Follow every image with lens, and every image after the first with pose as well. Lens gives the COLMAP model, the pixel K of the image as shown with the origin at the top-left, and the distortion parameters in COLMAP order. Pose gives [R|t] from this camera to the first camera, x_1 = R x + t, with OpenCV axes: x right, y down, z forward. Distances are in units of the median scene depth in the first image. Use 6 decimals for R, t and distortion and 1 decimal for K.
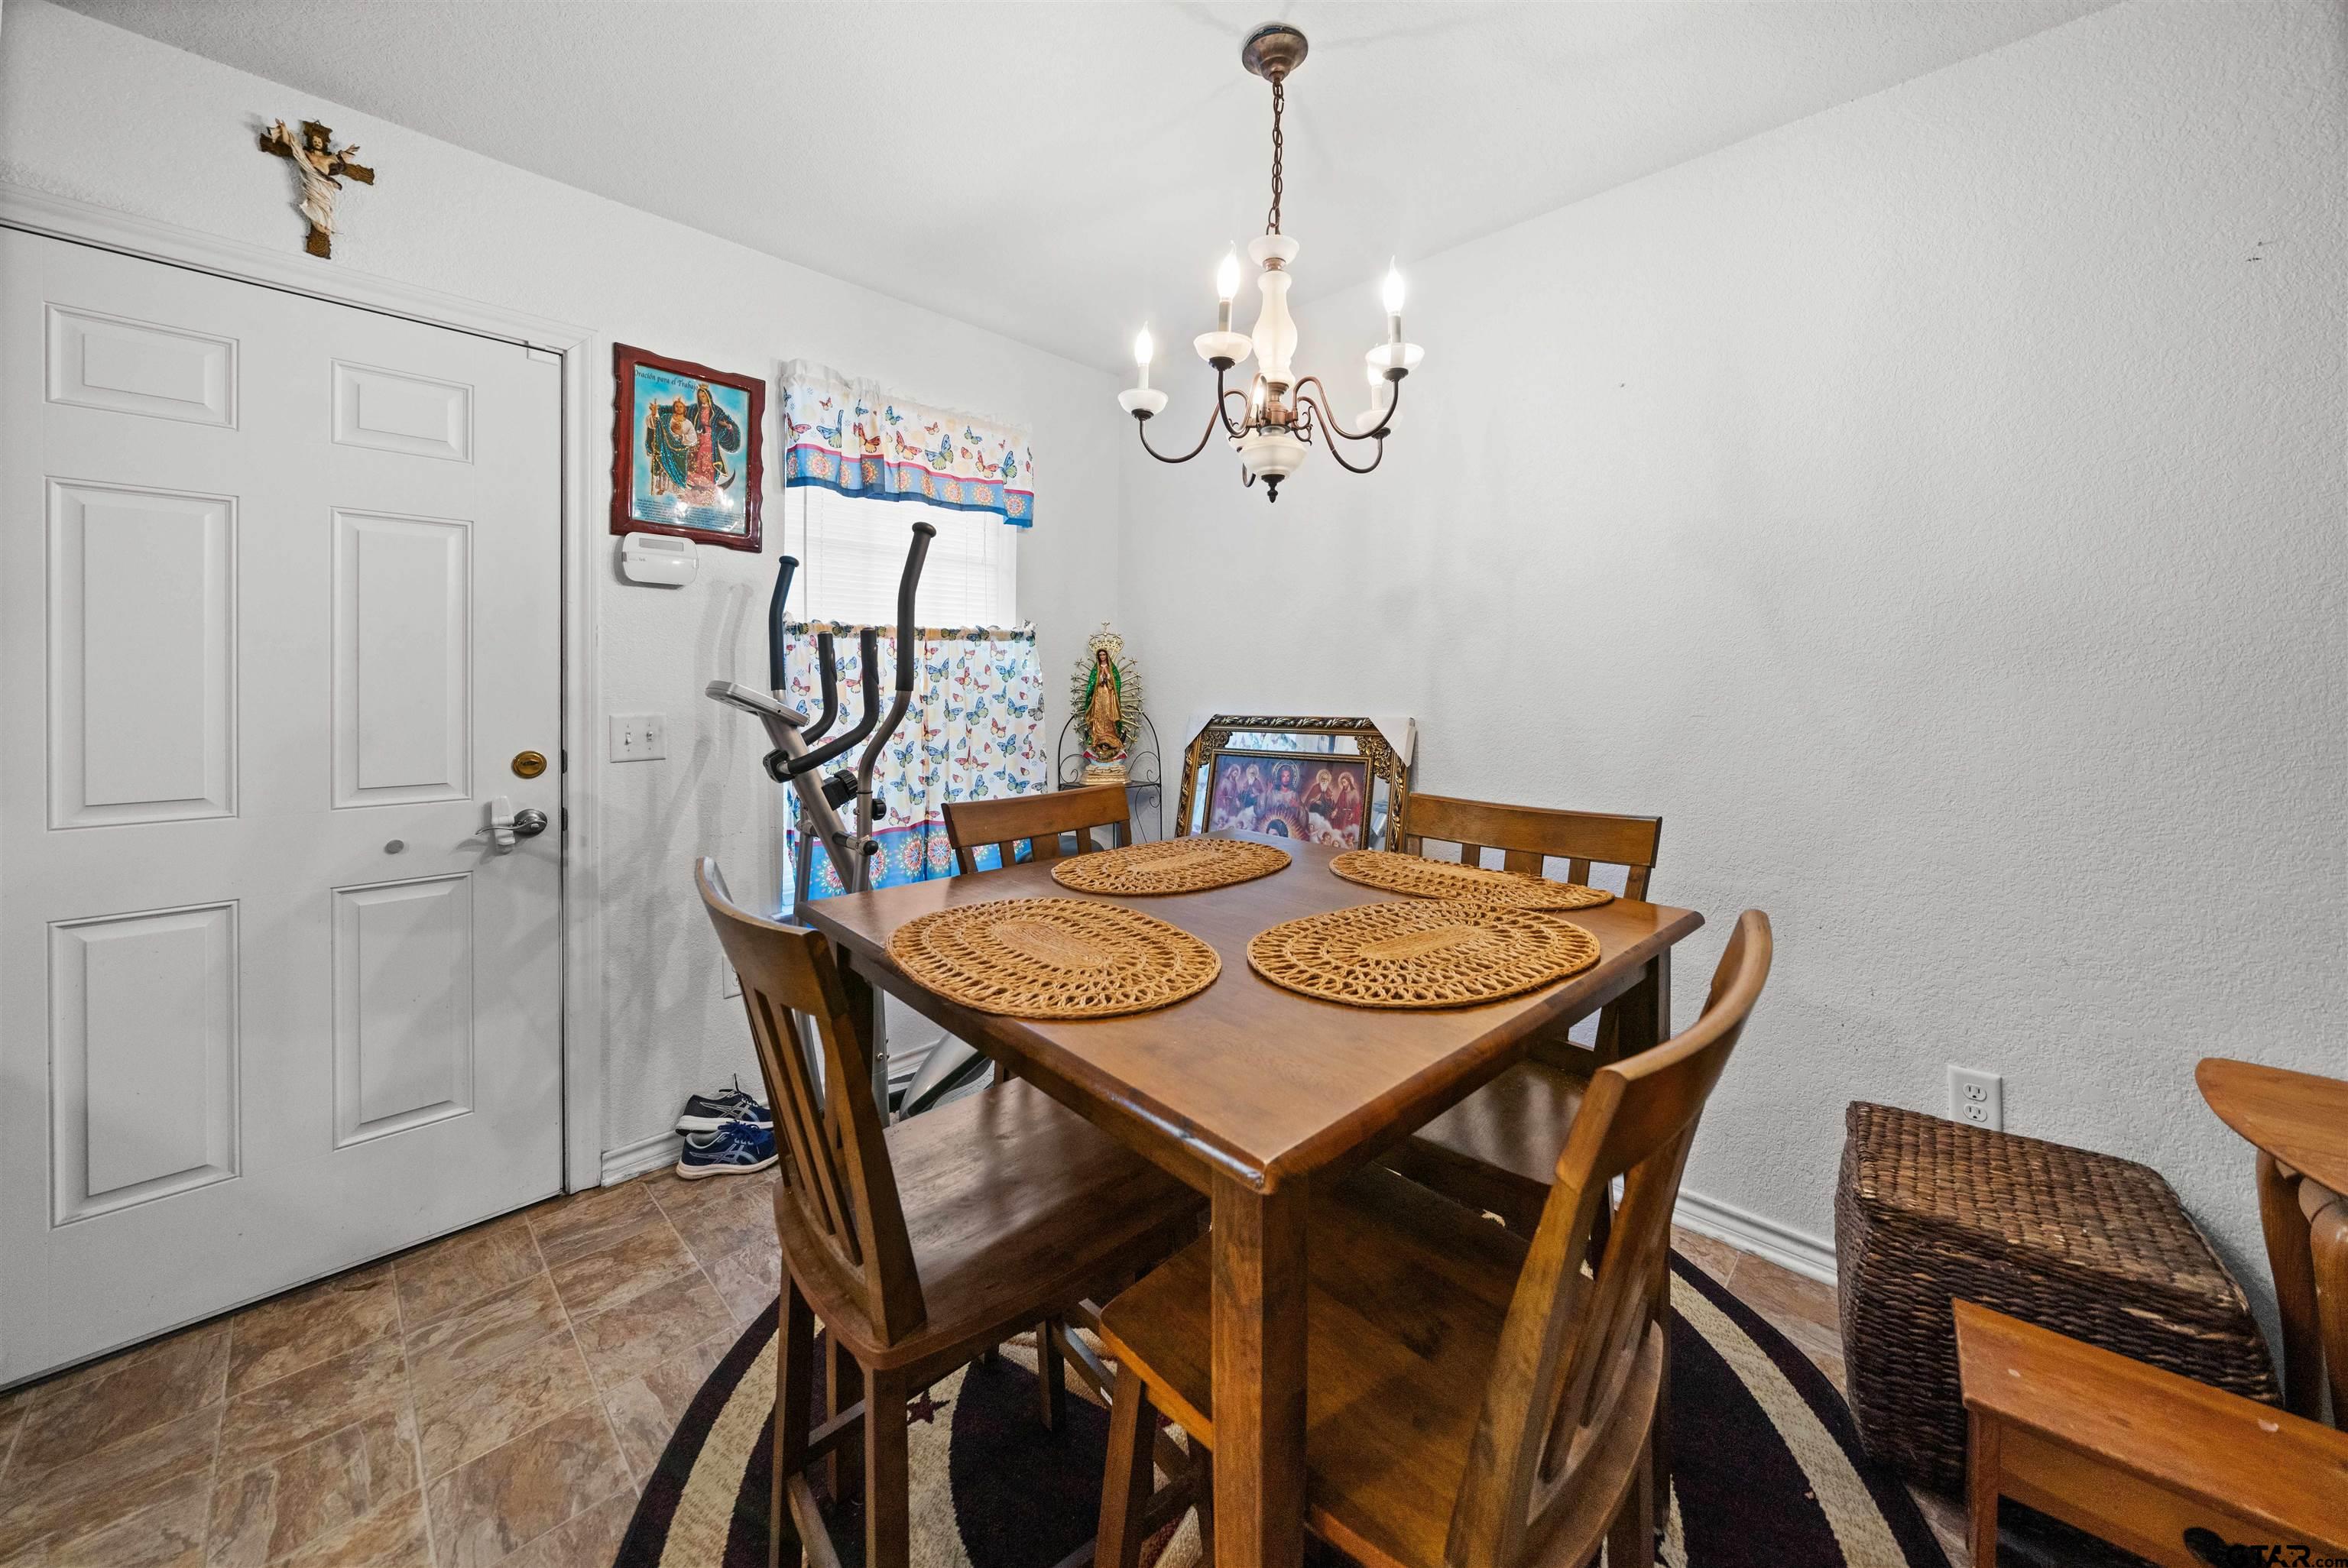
lens RADIAL K [[829.9, 0, 1214.7], [0, 829.9, 685.5], [0, 0, 1]] dist [-0.008034, -0.000131]
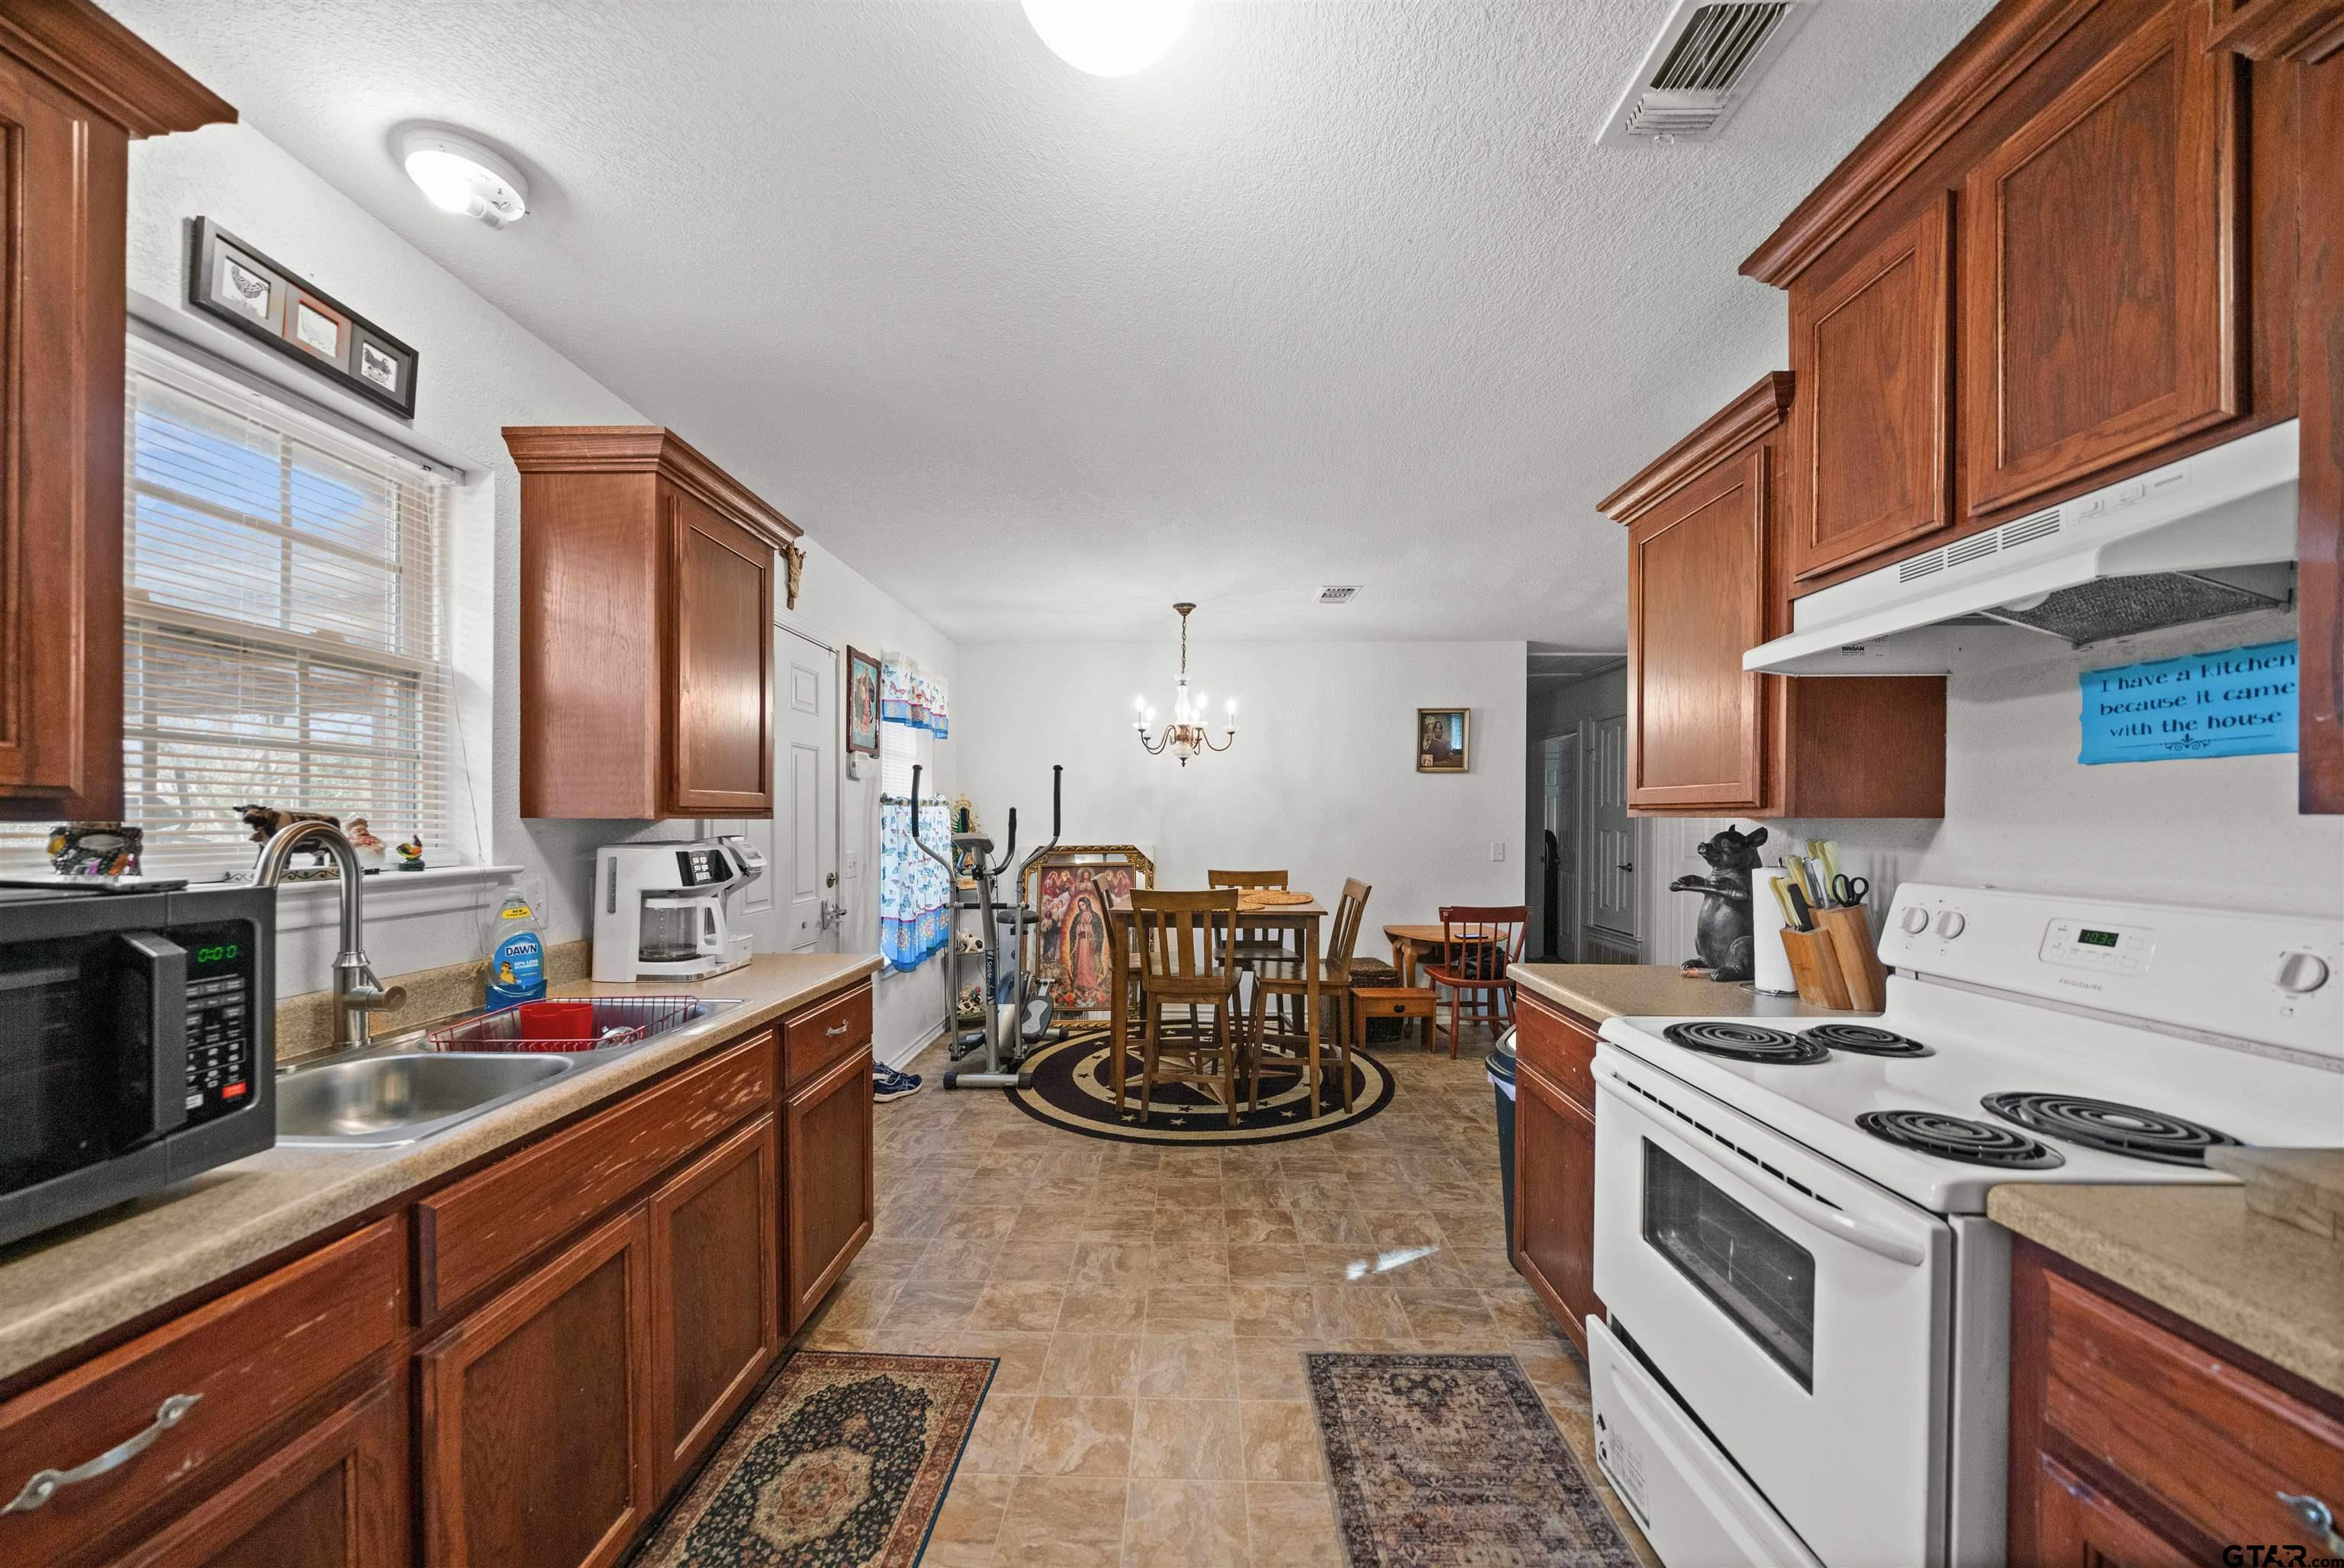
lens RADIAL K [[828.6, 0, 1173.5], [0, 828.6, 823.6], [0, 0, 1]] dist [-0.008034, -0.000131]
pose [[0.739741, -0.005258, 0.672871, -1.207450], [-0.000789, 0.999962, 0.008682, -0.036918], [-0.672891, -0.006953, 0.739709, -0.686550]]
